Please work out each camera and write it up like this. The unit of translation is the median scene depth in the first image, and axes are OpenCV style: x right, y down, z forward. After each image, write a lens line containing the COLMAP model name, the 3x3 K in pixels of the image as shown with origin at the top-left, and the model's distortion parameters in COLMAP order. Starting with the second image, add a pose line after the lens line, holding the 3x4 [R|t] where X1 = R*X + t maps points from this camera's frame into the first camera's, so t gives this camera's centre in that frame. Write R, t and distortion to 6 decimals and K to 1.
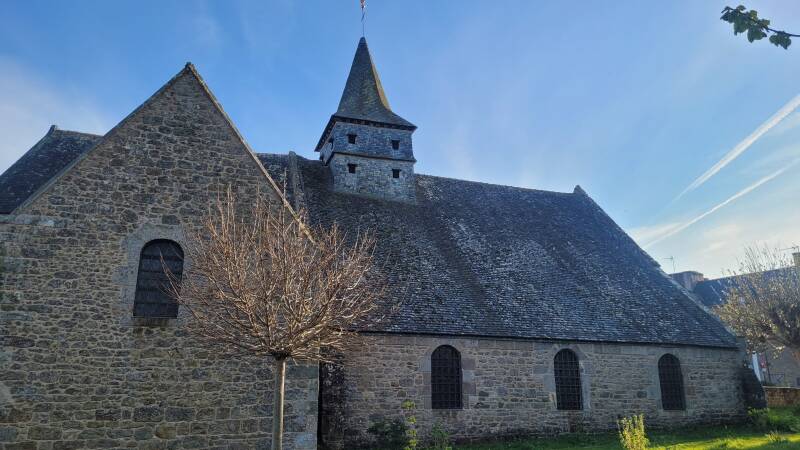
lens RADIAL K [[599.7, 0, 392.7], [0, 599.7, 224.8], [0, 0, 1]] dist [0.048946, -0.024803]
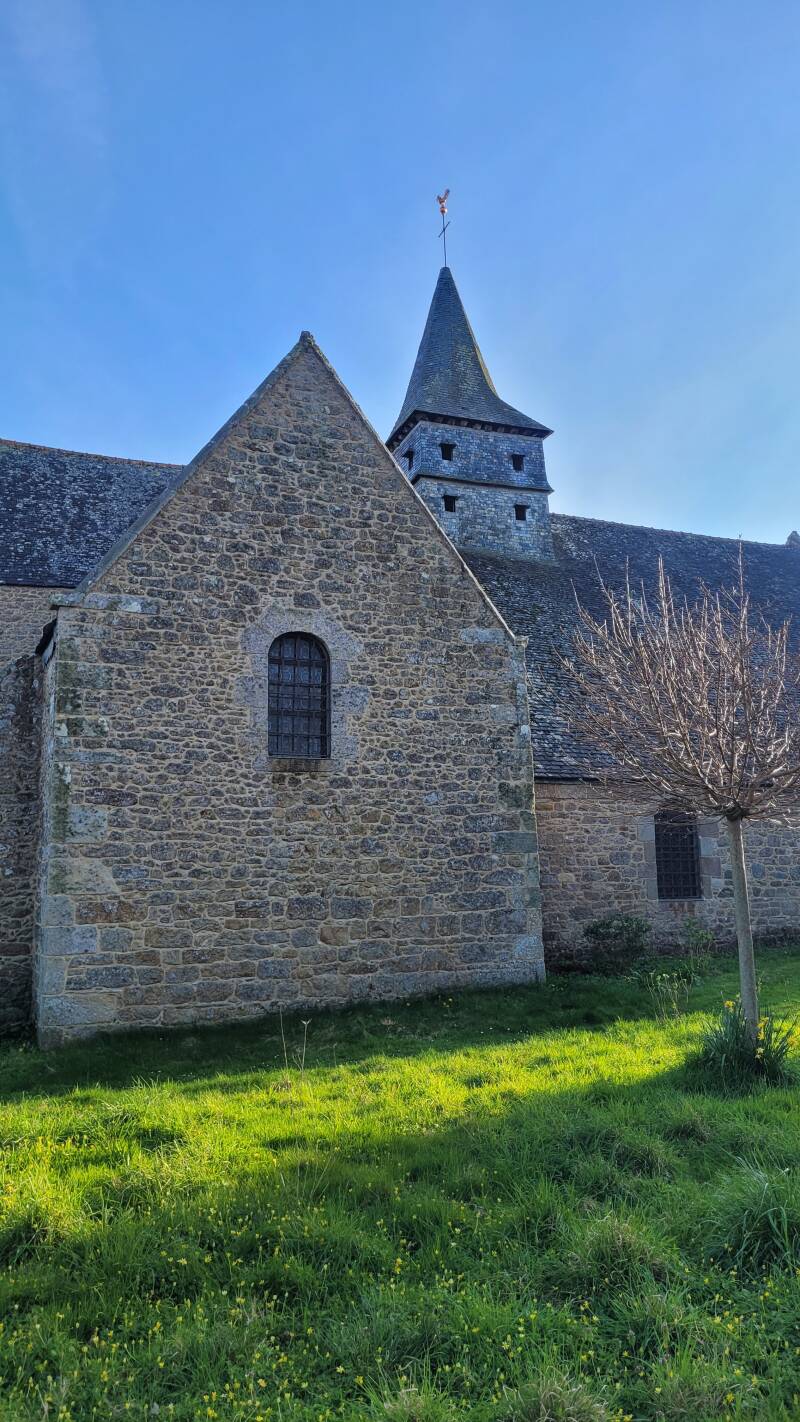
lens RADIAL K [[1065.9, 0, 409.7], [0, 1065.9, 688.6], [0, 0, 1]] dist [0.048946, -0.024803]
pose [[0.997954, -0.003770, 0.063823, -0.321862], [-0.002119, 0.995761, 0.091957, -0.018272], [-0.063899, -0.091904, 0.993716, -0.088924]]
